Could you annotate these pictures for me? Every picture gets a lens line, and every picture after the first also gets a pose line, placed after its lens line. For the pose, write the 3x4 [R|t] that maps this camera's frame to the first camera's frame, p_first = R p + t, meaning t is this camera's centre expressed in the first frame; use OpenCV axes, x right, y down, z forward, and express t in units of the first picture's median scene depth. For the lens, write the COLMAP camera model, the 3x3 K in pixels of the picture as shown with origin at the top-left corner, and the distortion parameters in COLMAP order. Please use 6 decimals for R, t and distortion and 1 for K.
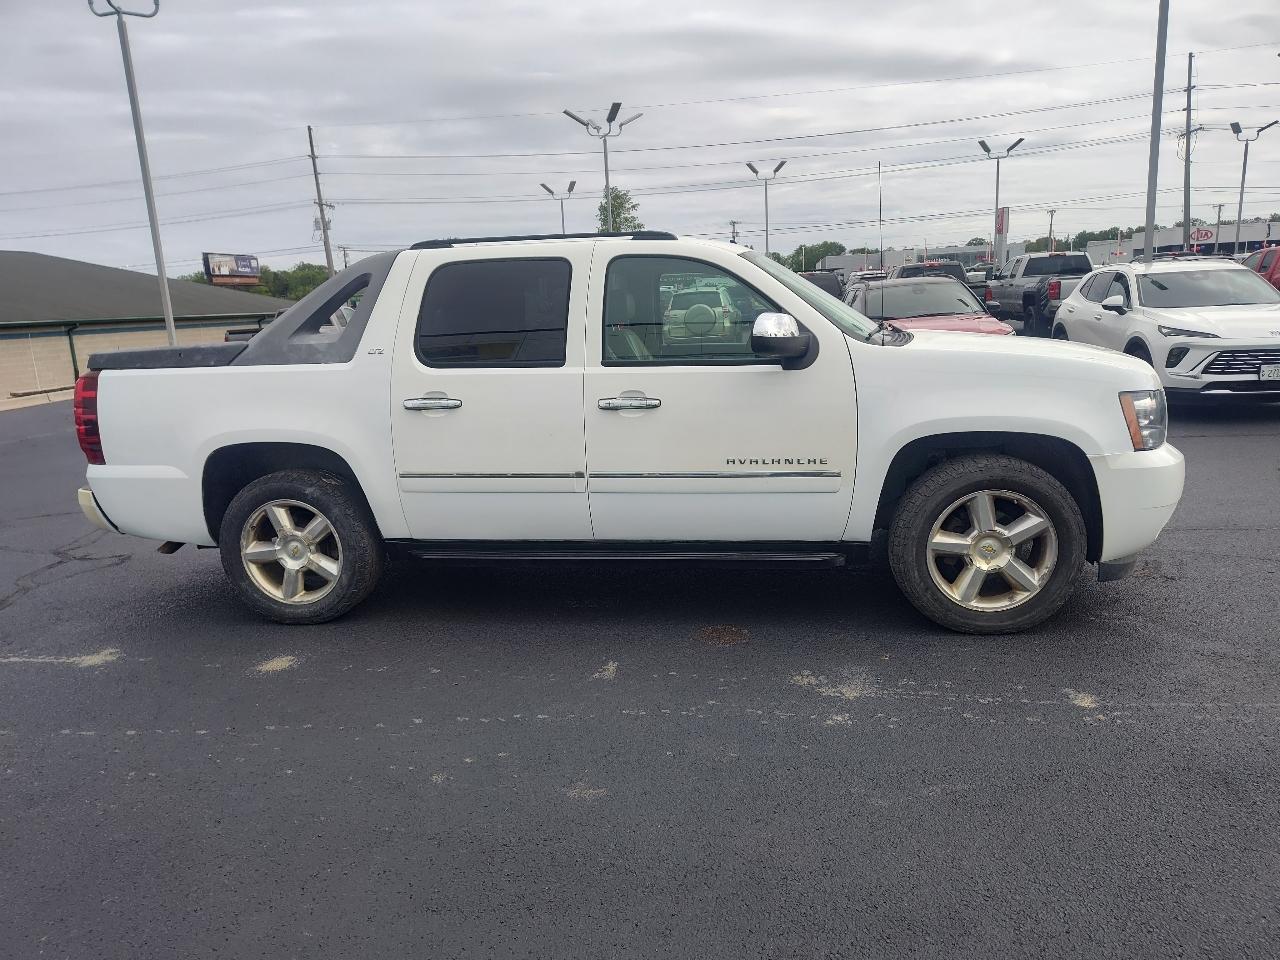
lens RADIAL K [[911.1, 0, 645.4], [0, 911.1, 481.3], [0, 0, 1]] dist [0.006640, -0.002007]
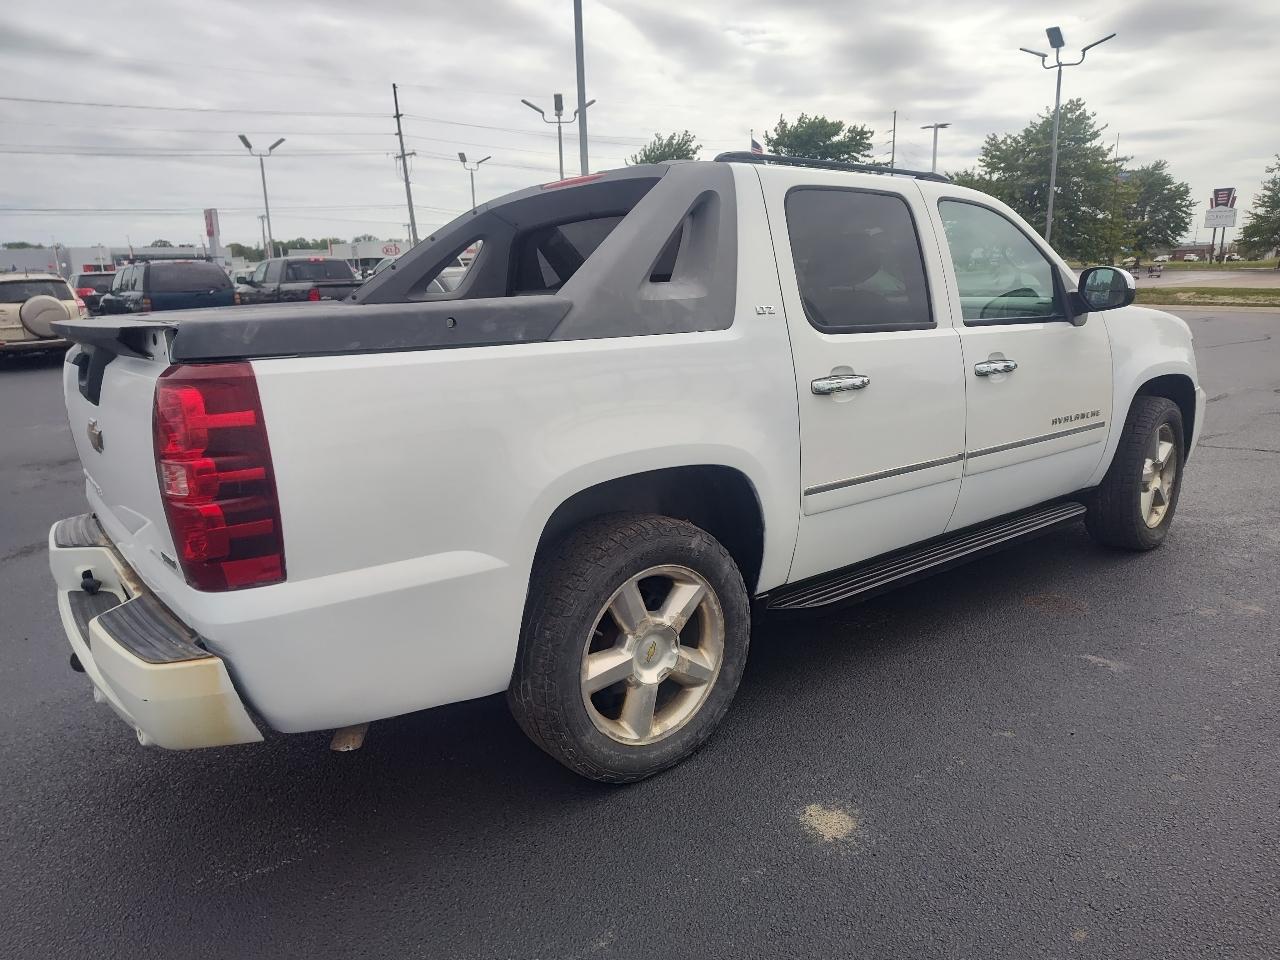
lens RADIAL K [[899.4, 0, 662.6], [0, 899.4, 477.3], [0, 0, 1]] dist [0.014452, -0.001080]
pose [[0.655918, -0.133819, 0.742875, -0.809621], [0.141662, 0.988496, 0.052984, -0.066208], [-0.741419, 0.070484, 0.667330, 0.607467]]
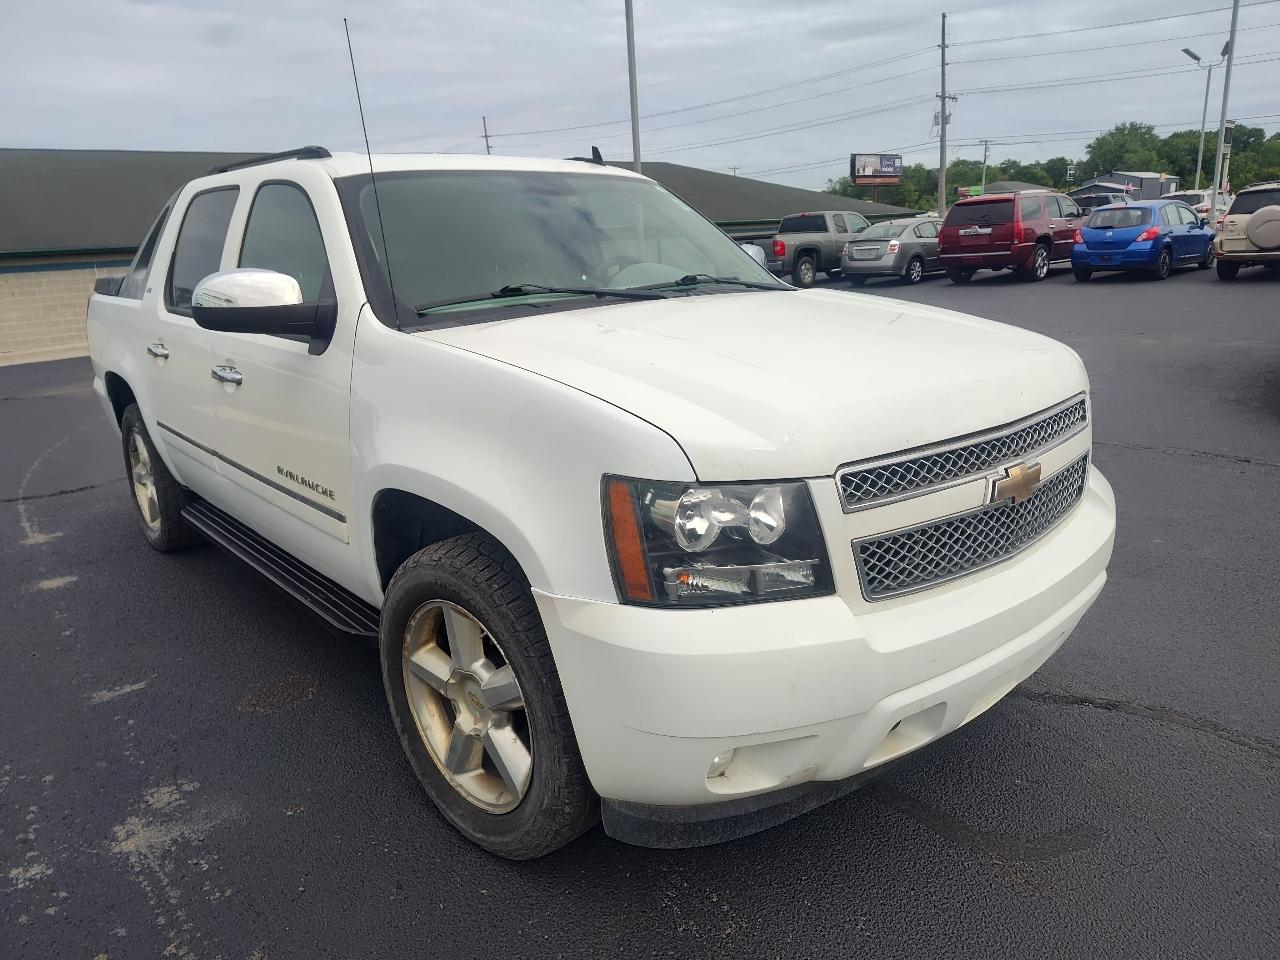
lens RADIAL K [[904.3, 0, 647.5], [0, 904.3, 480.0], [0, 0, 1]] dist [0.006671, 0.004294]
pose [[0.773600, 0.178097, -0.608132, 0.689484], [-0.112598, 0.983054, 0.144661, -0.137541], [0.623590, -0.043435, 0.780544, 0.555907]]
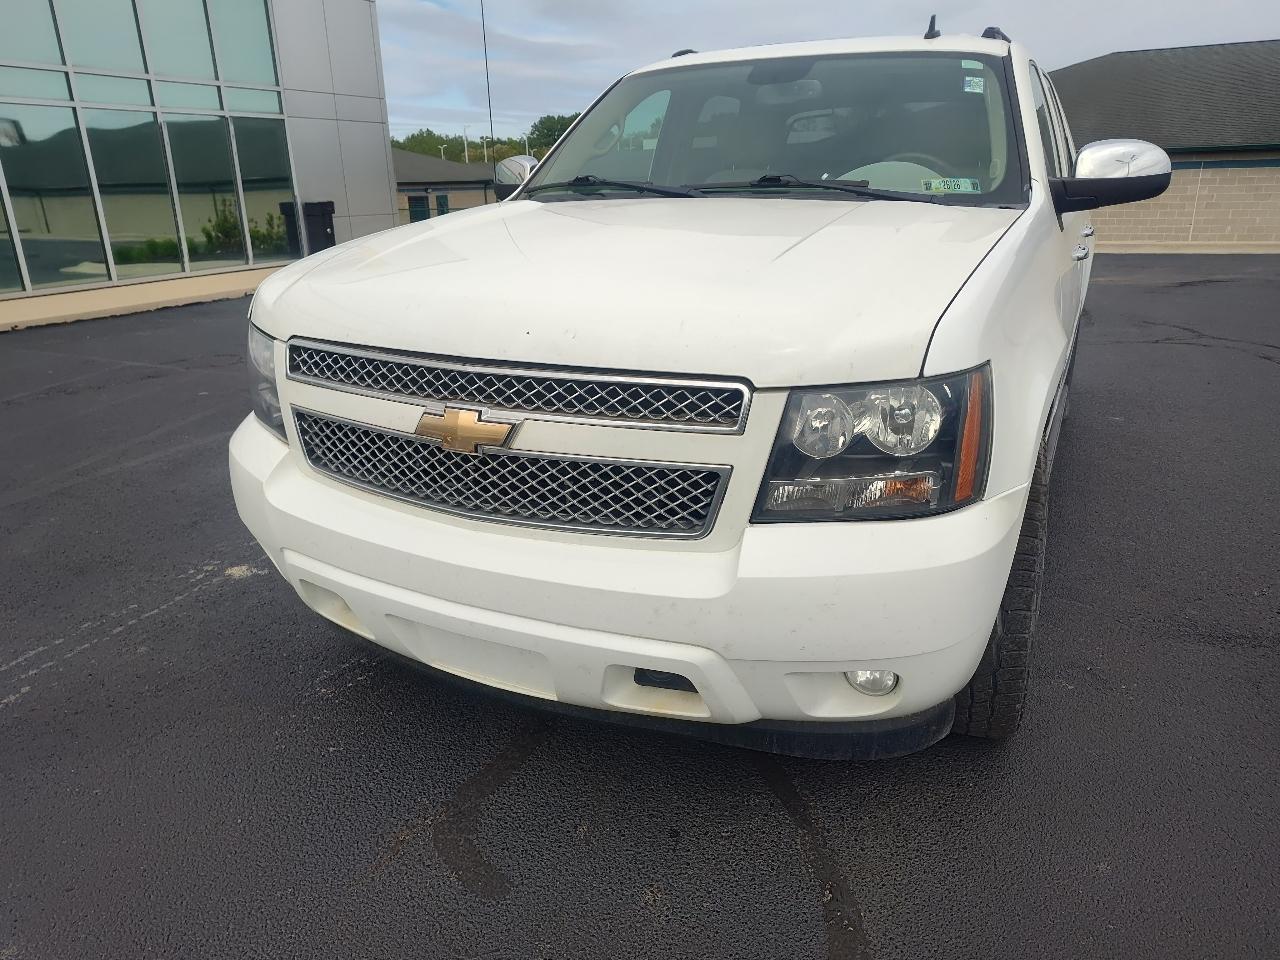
lens RADIAL K [[896.1, 0, 636.1], [0, 896.1, 498.1], [0, 0, 1]] dist [0.009247, -0.000169]
pose [[-0.313213, 0.375556, -0.872270, 0.875874], [-0.145768, 0.888590, 0.434925, -0.241780], [0.938429, 0.263373, -0.223574, 1.193394]]
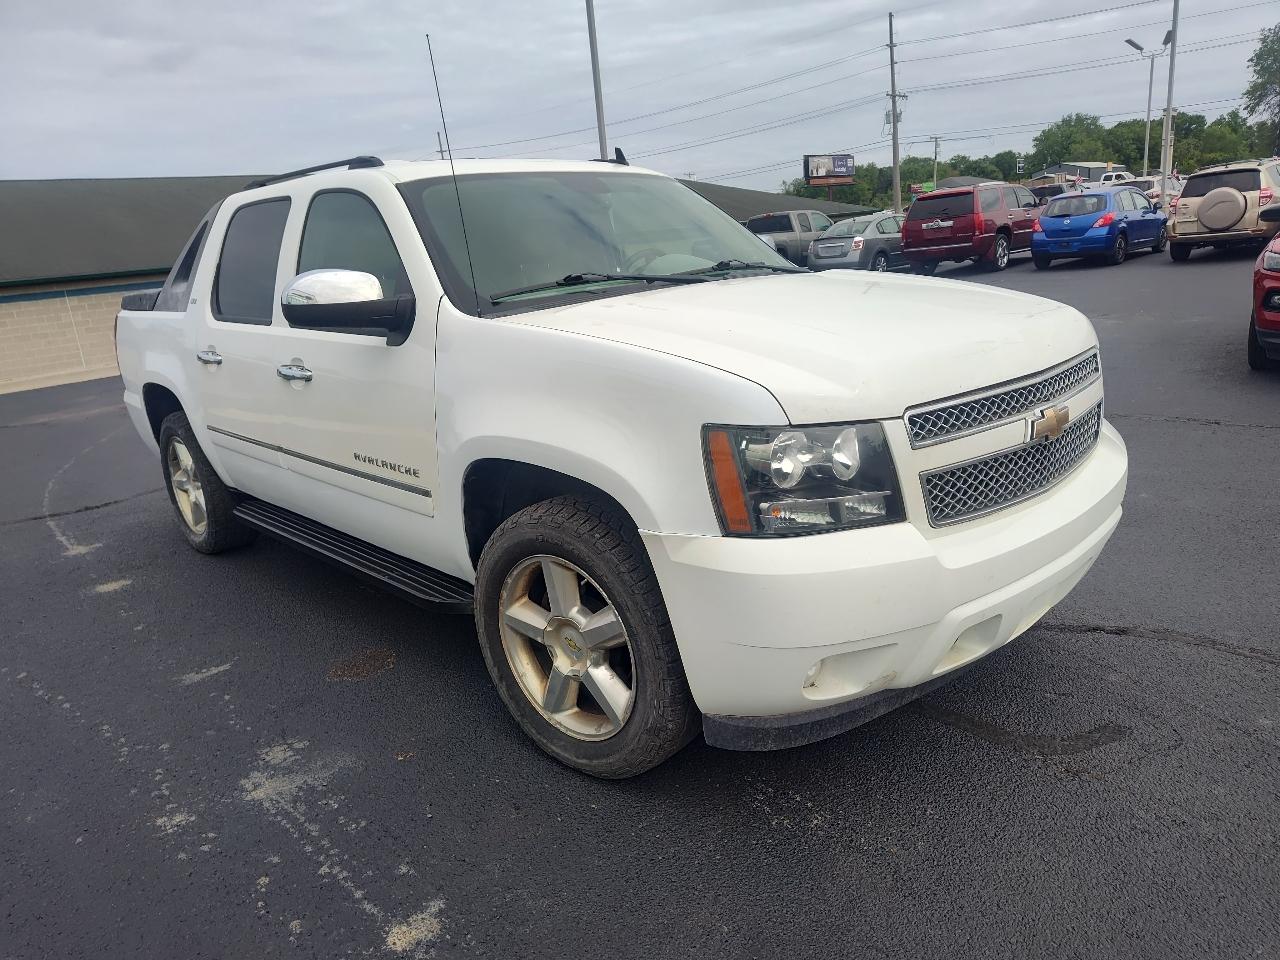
lens RADIAL K [[896.1, 0, 636.1], [0, 896.1, 498.1], [0, 0, 1]] dist [0.009247, -0.000169]
pose [[0.794782, 0.148529, -0.588440, 0.677071], [-0.070096, 0.985567, 0.154092, -0.111583], [0.602834, -0.081222, 0.793722, 0.473083]]
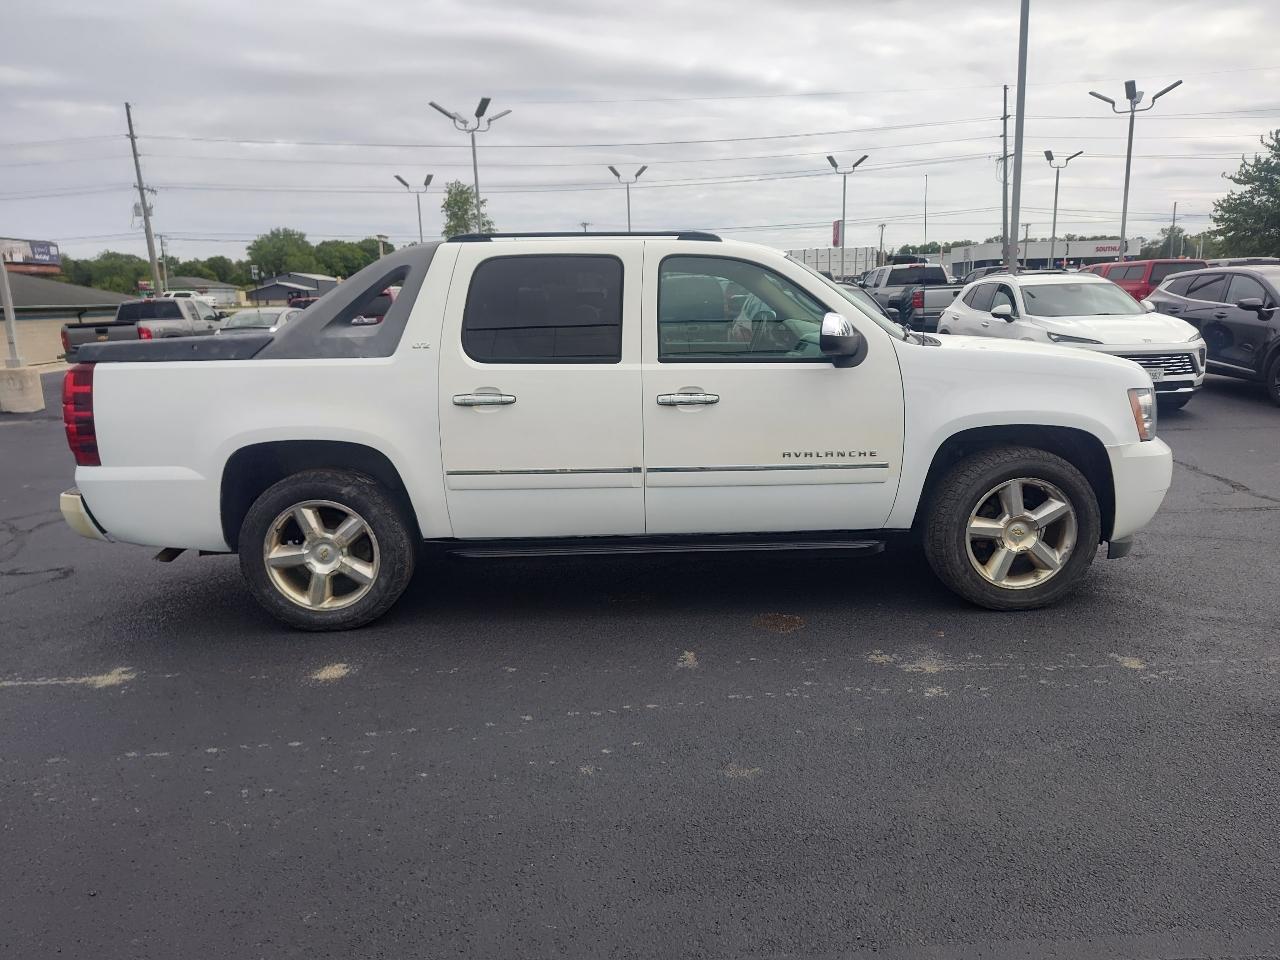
lens RADIAL K [[917.0, 0, 657.3], [0, 917.0, 477.7], [0, 0, 1]] dist [0.007750, -0.008828]
pose [[0.983255, -0.014244, 0.181678, -0.219212], [0.015505, 0.999865, -0.005523, 0.007217], [-0.181575, 0.008247, 0.983342, -0.005648]]
